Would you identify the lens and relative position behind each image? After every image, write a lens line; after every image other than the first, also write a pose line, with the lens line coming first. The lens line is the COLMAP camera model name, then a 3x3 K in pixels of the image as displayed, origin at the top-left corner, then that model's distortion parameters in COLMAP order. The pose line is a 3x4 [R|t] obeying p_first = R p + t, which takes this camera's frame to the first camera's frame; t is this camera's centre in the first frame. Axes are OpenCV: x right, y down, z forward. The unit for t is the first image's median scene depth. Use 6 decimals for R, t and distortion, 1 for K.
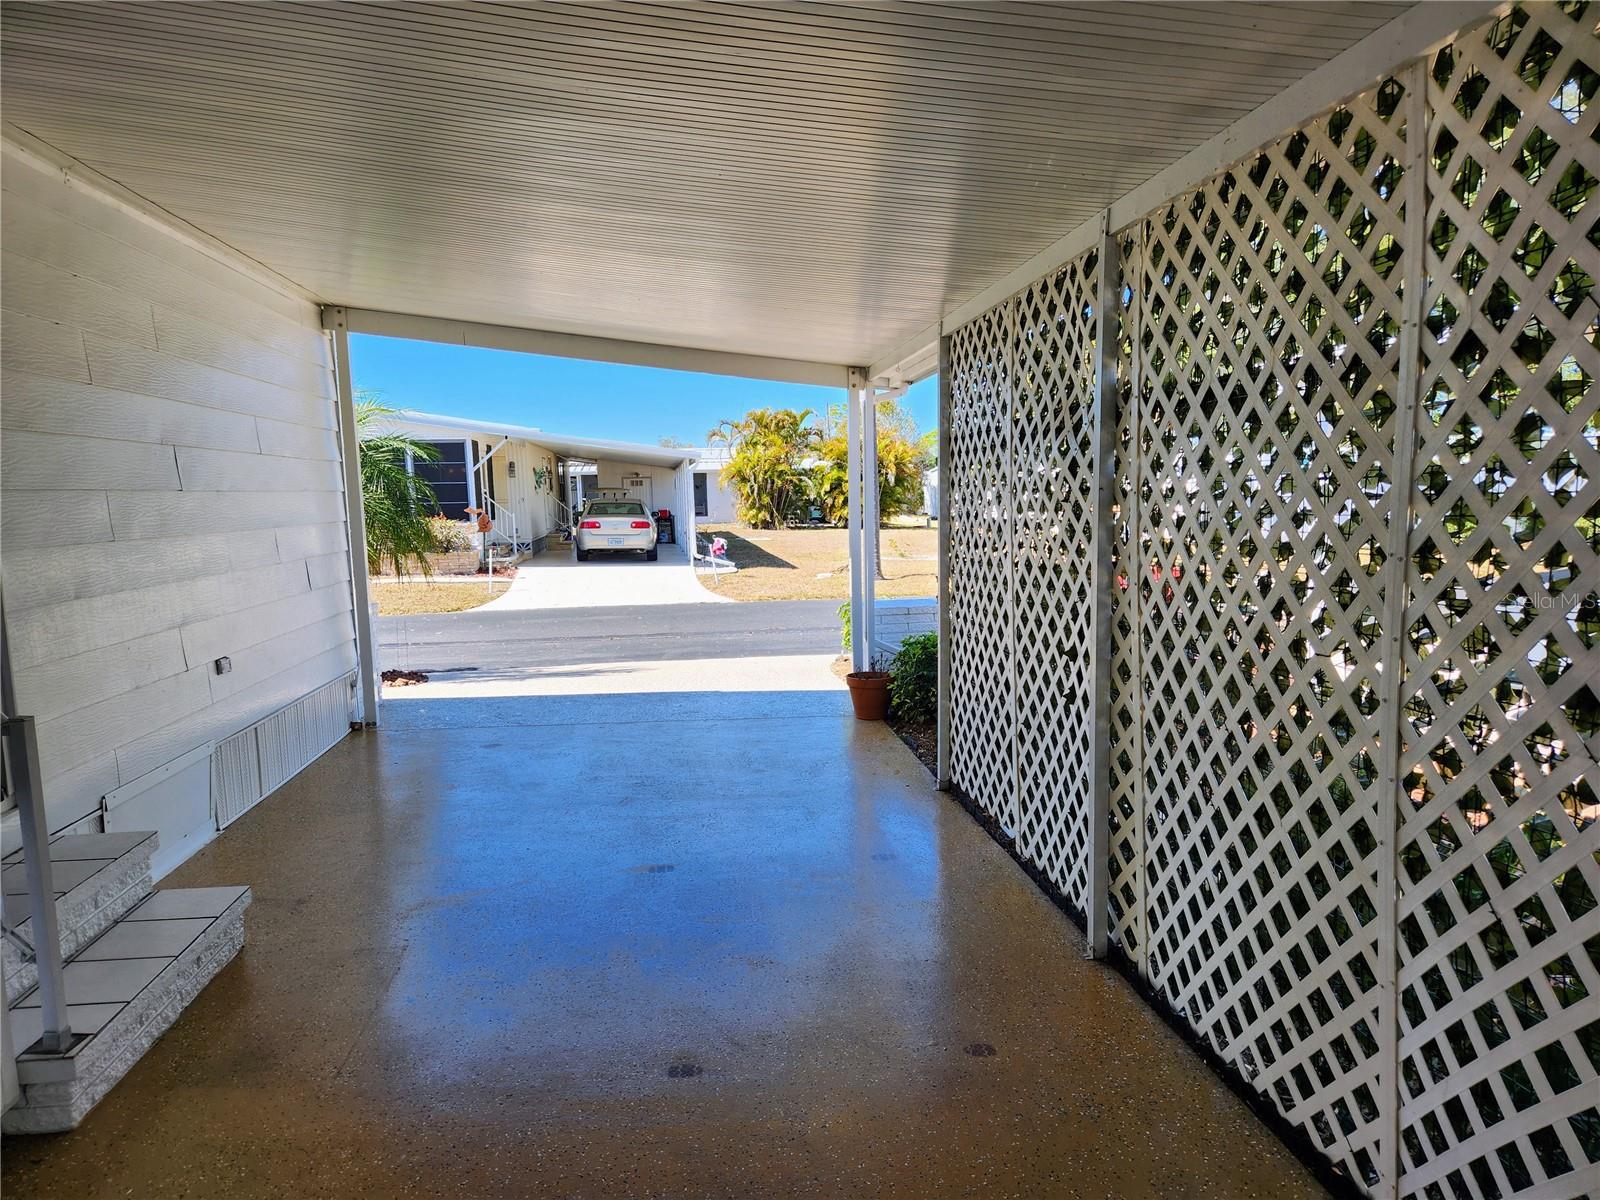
lens RADIAL K [[1075.6, 0, 797.8], [0, 1075.6, 635.4], [0, 0, 1]] dist [0.101131, -0.085962]
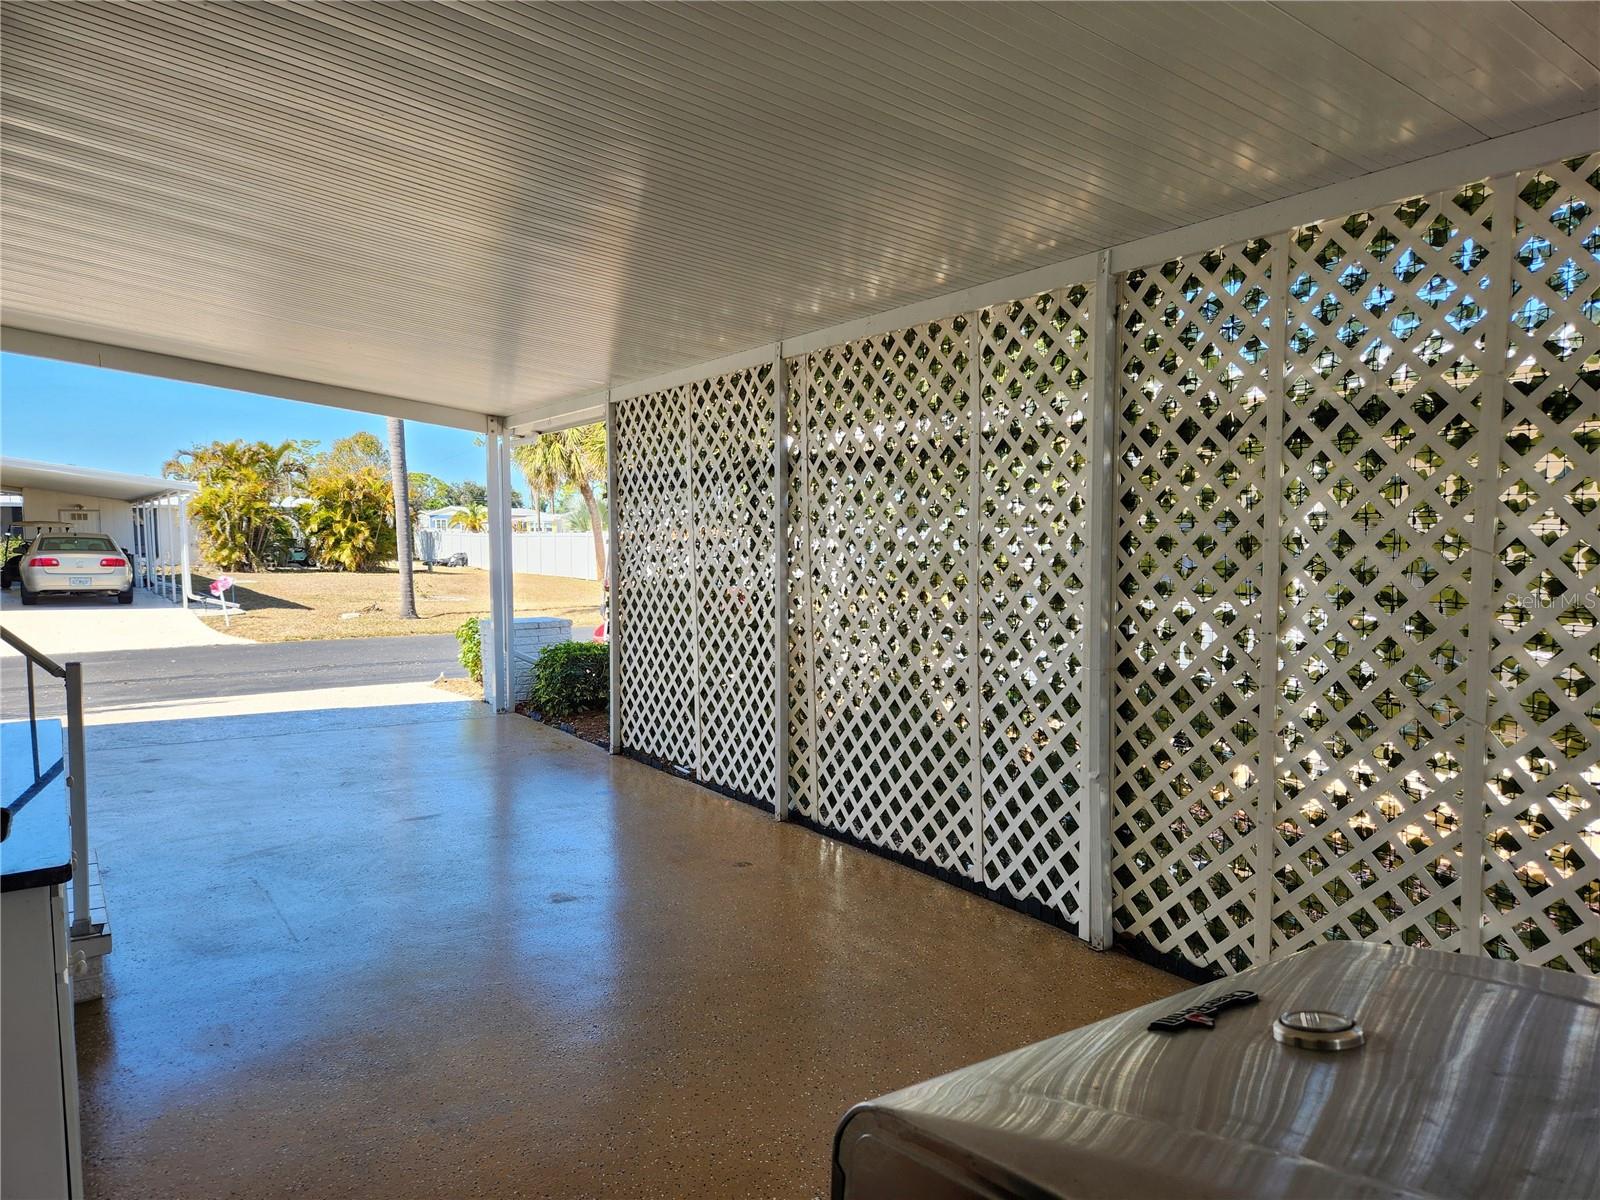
lens RADIAL K [[1075.6, 0, 797.8], [0, 1075.6, 635.4], [0, 0, 1]] dist [0.101131, -0.085962]
pose [[0.892569, -0.024383, 0.450252, -0.515267], [0.044422, 0.998434, -0.033992, 0.118429], [-0.448718, 0.050341, 0.892254, -0.503176]]
